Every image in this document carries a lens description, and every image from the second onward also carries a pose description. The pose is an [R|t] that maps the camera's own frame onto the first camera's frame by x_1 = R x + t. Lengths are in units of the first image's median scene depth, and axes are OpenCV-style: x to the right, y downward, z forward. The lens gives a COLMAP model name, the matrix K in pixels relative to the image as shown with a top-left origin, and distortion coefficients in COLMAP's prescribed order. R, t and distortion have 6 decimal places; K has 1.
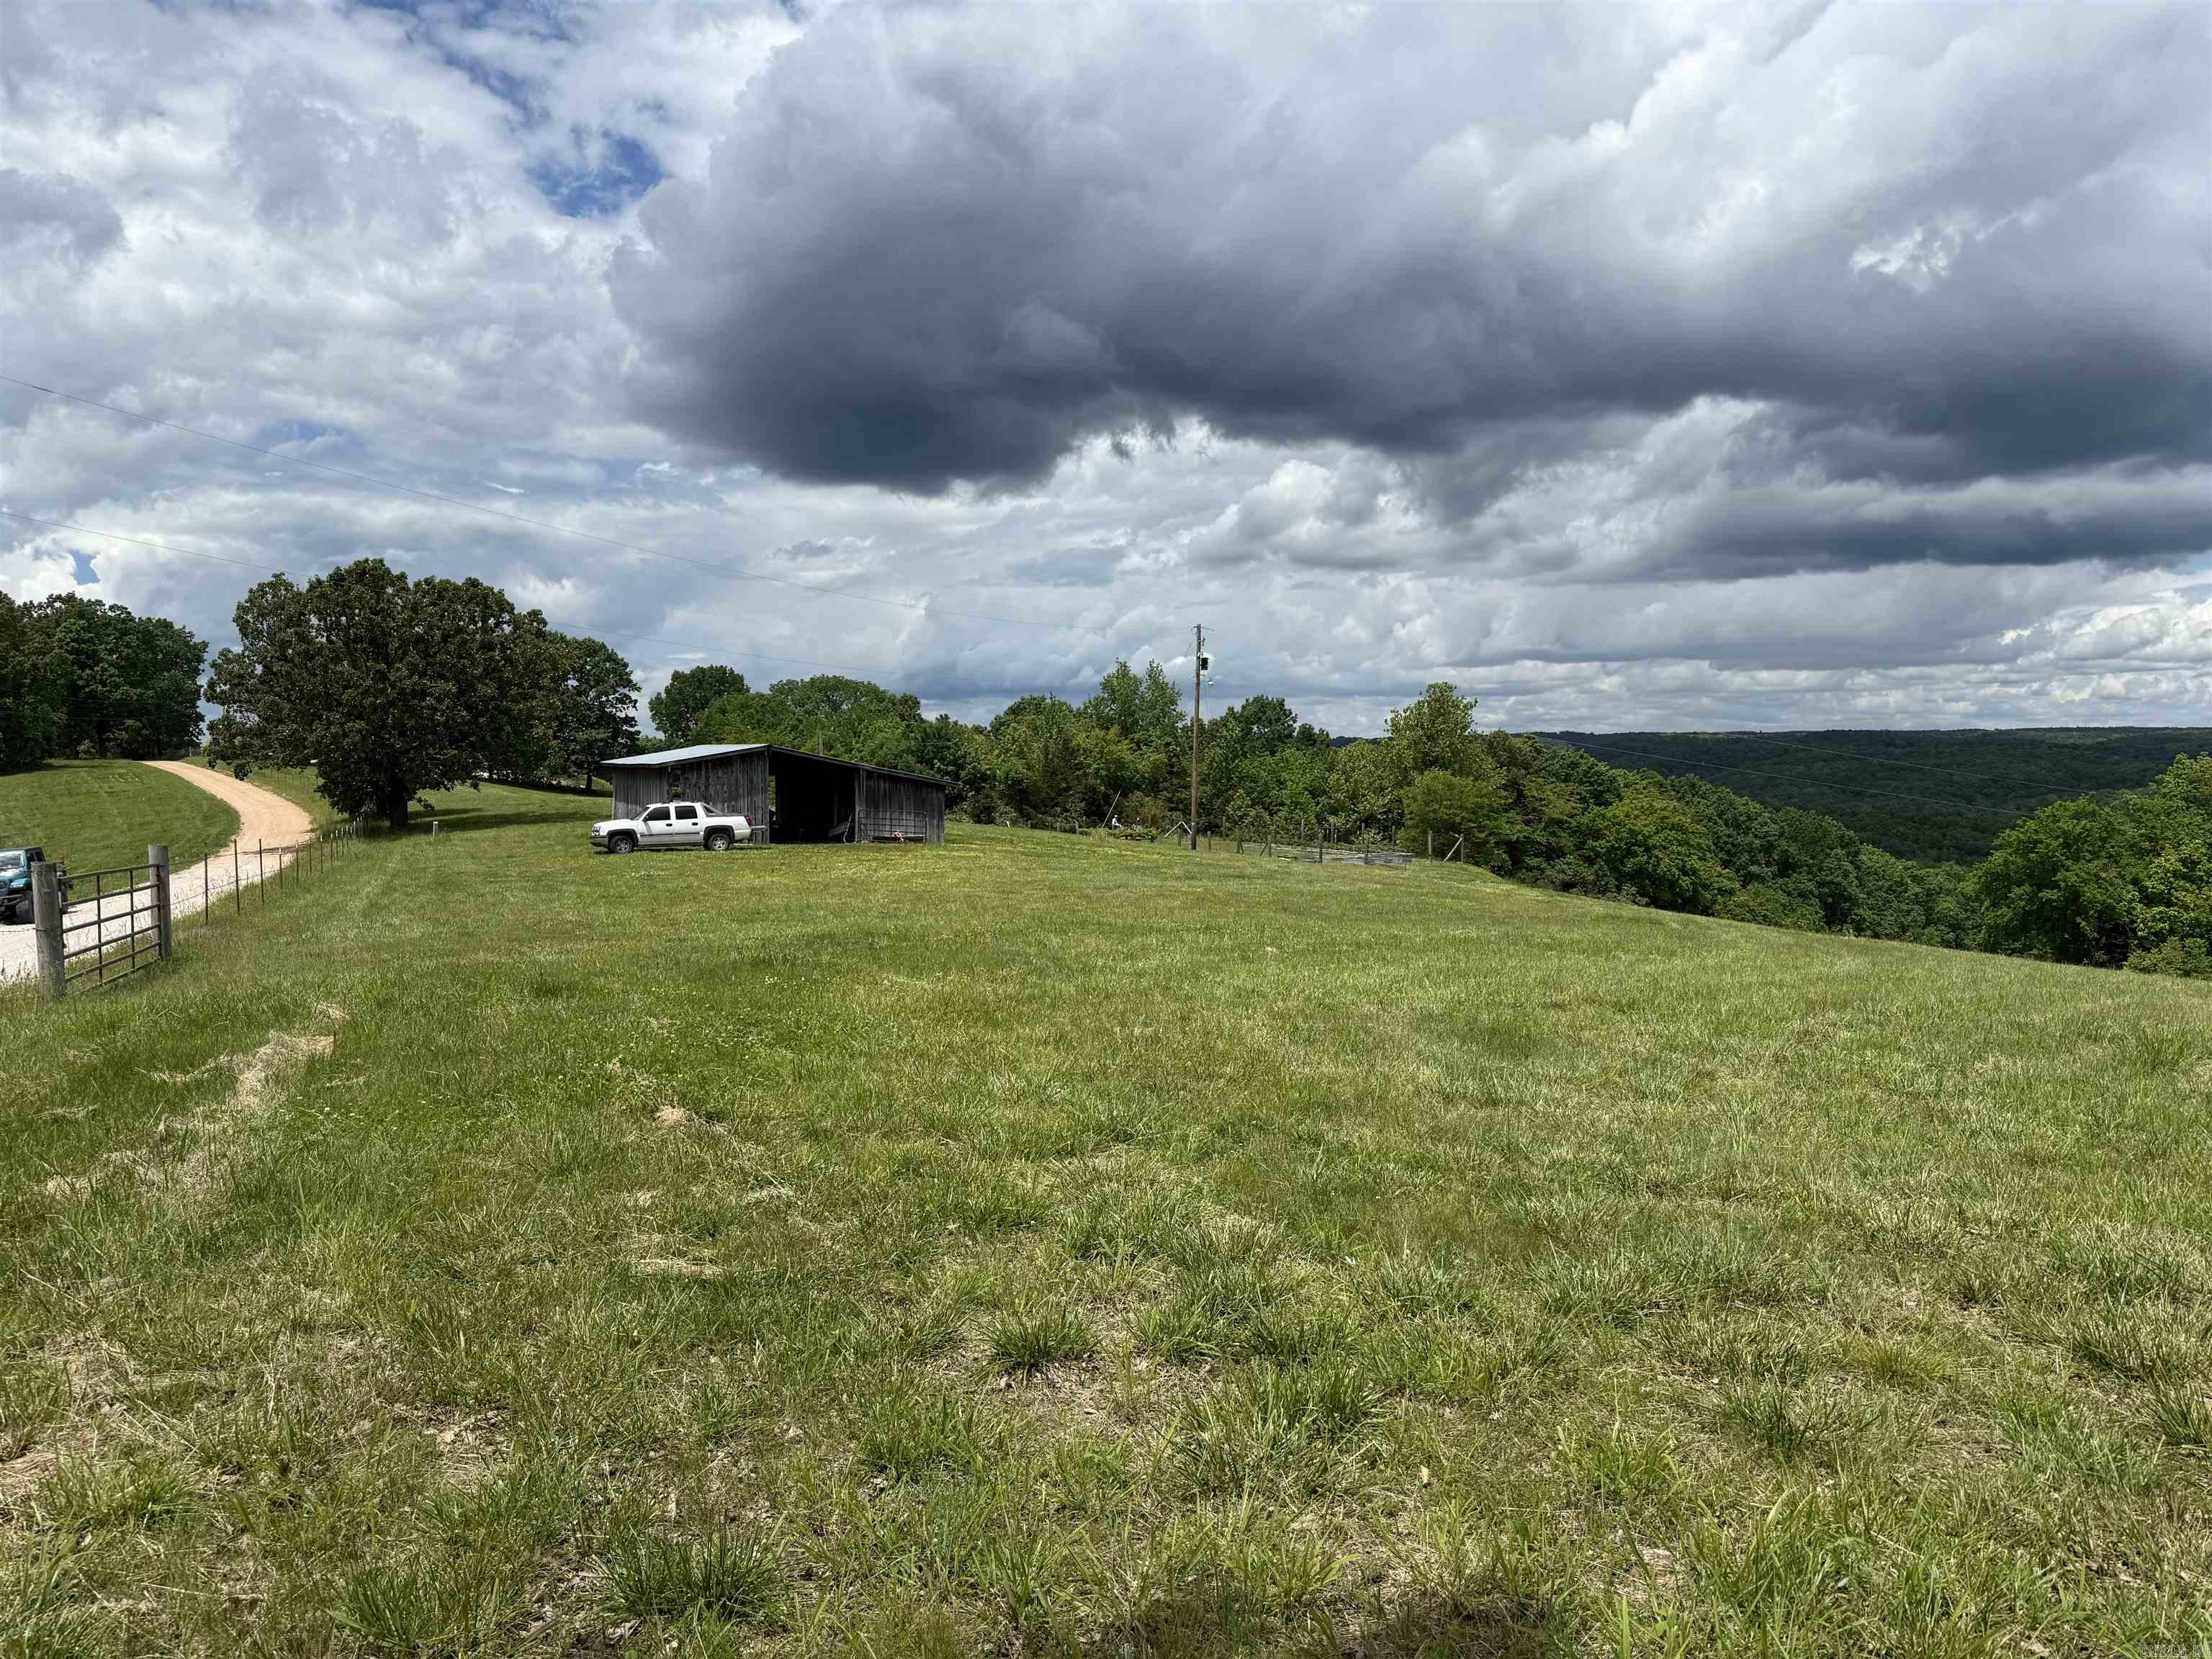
lens RADIAL K [[1520.6, 0, 1102.3], [0, 1520.6, 862.2], [0, 0, 1]] dist [0.065650, -0.086975]
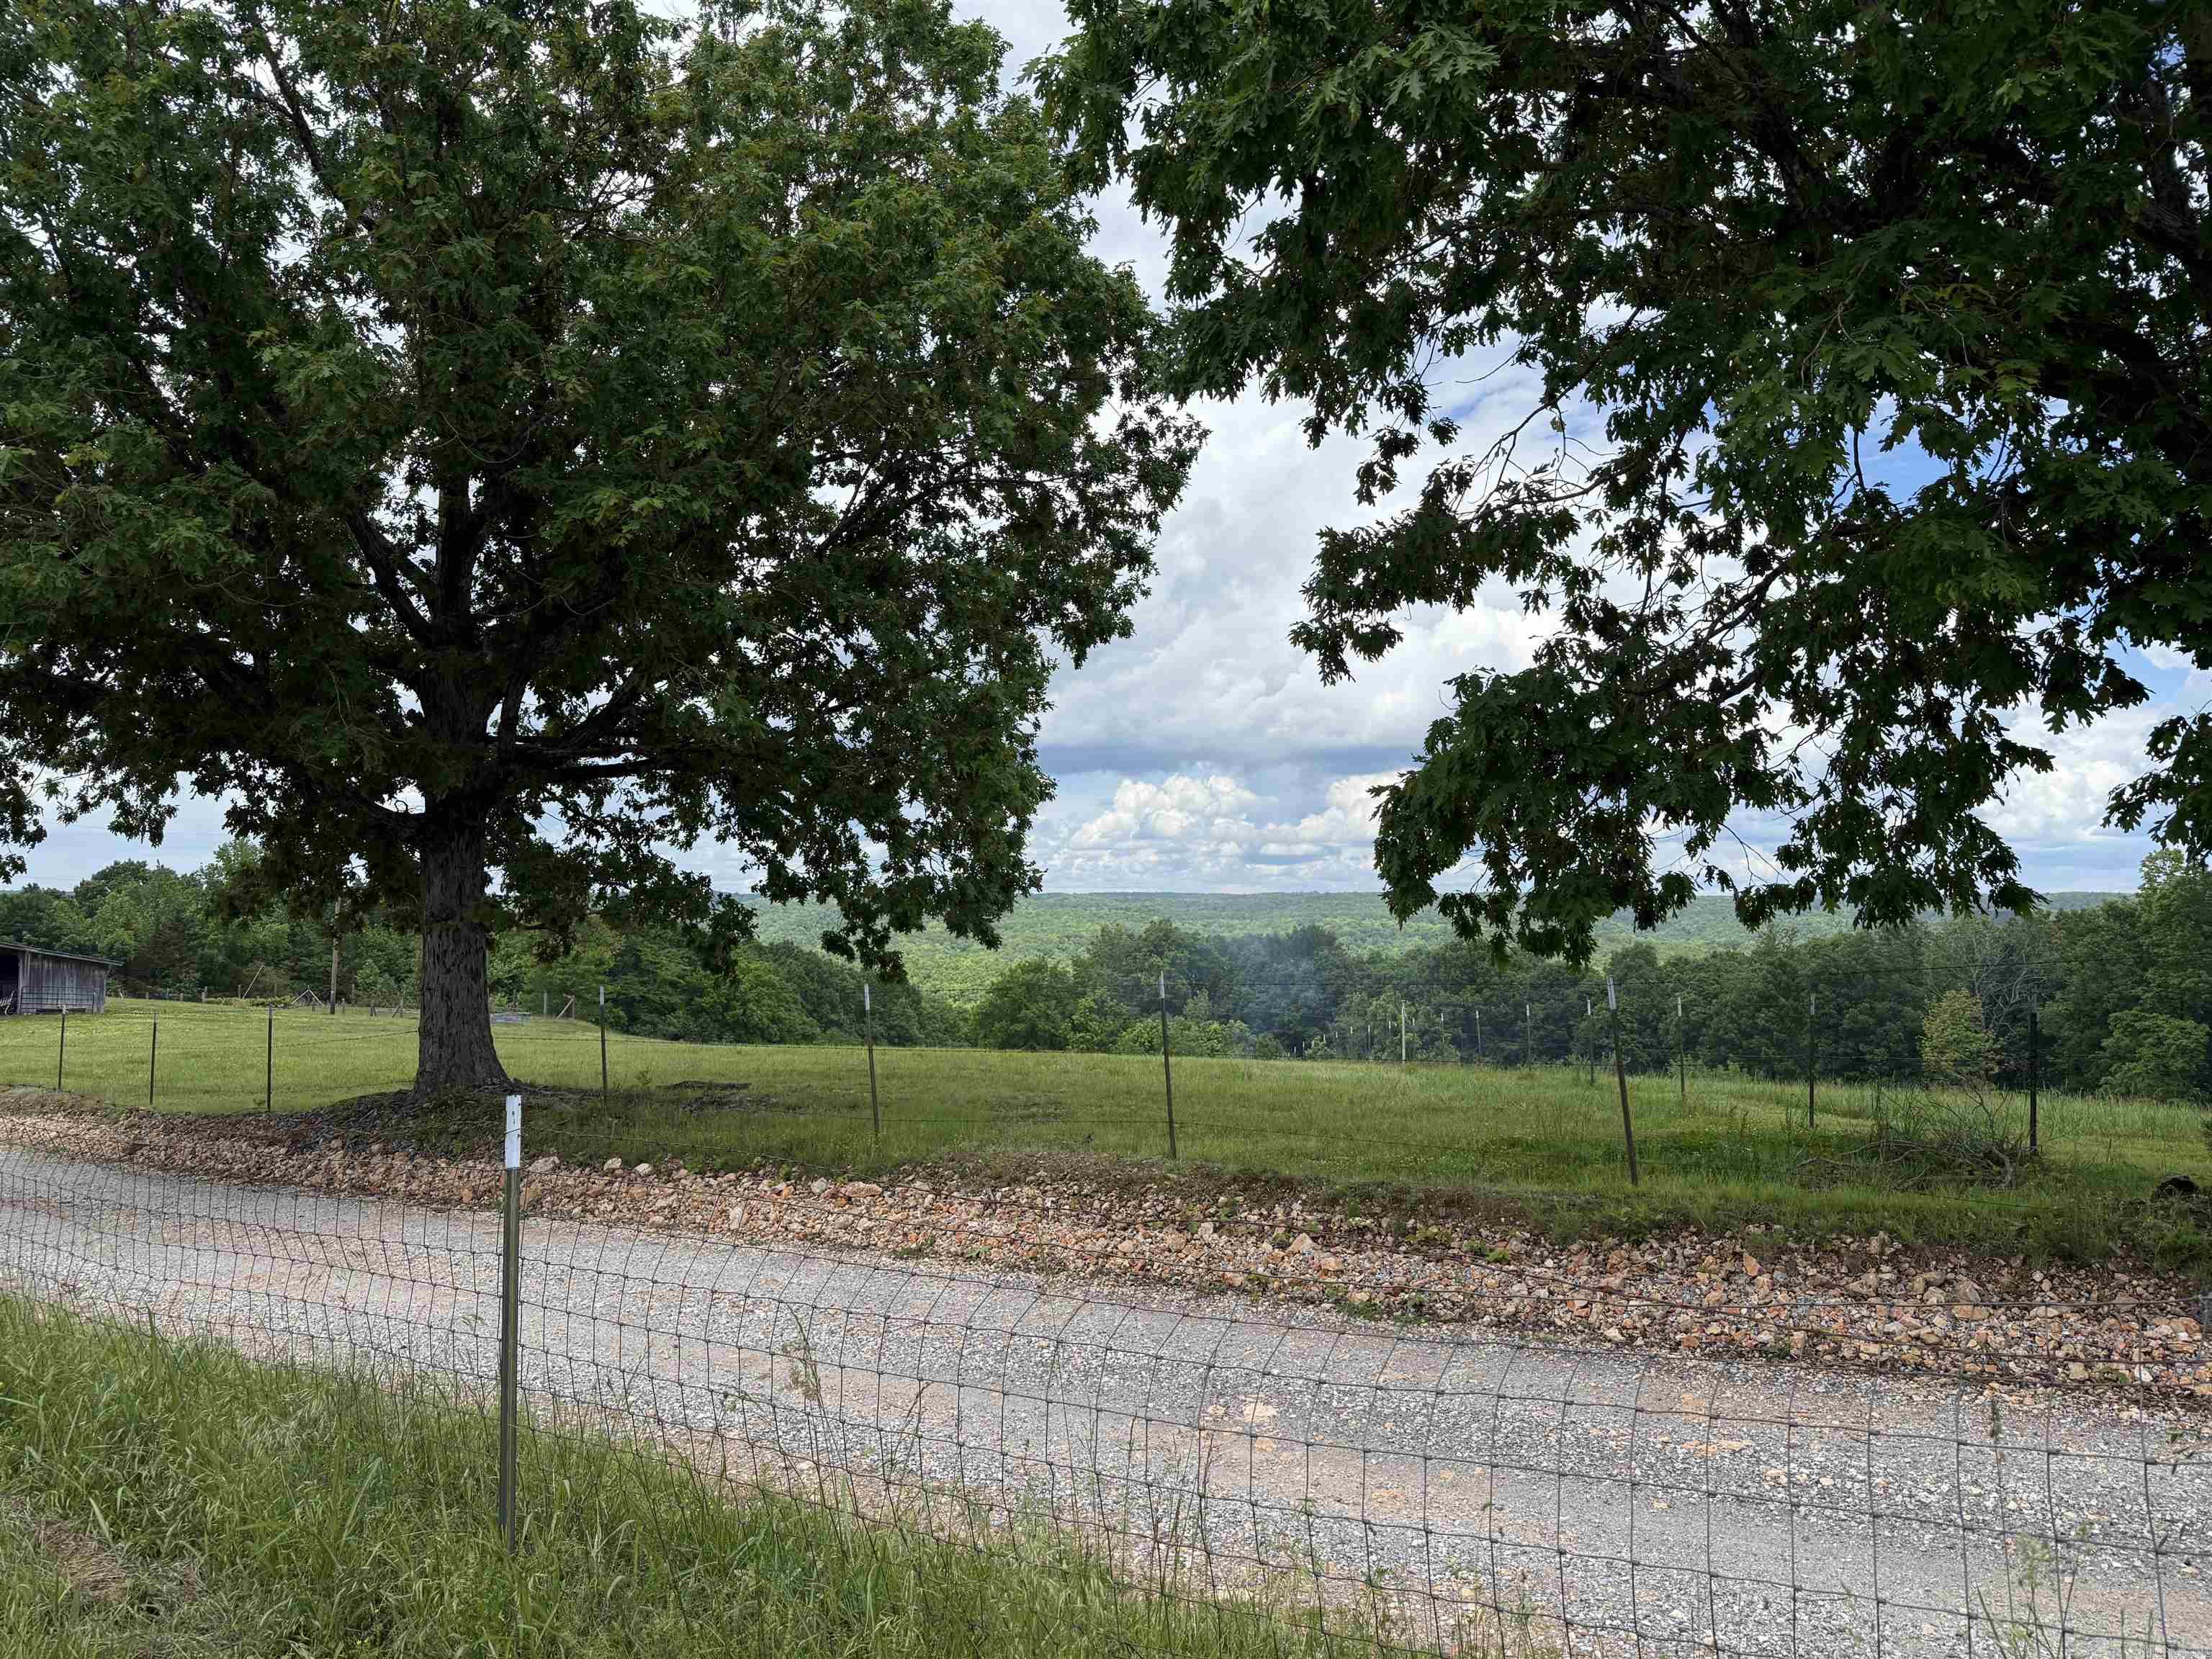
lens RADIAL K [[1520.6, 0, 1102.3], [0, 1520.6, 862.2], [0, 0, 1]] dist [0.065650, -0.086975]
pose [[0.854865, 0.020655, 0.518440, -0.038703], [0.032690, 0.995078, -0.093549, 0.004211], [-0.517820, 0.096919, 0.849982, -0.252575]]
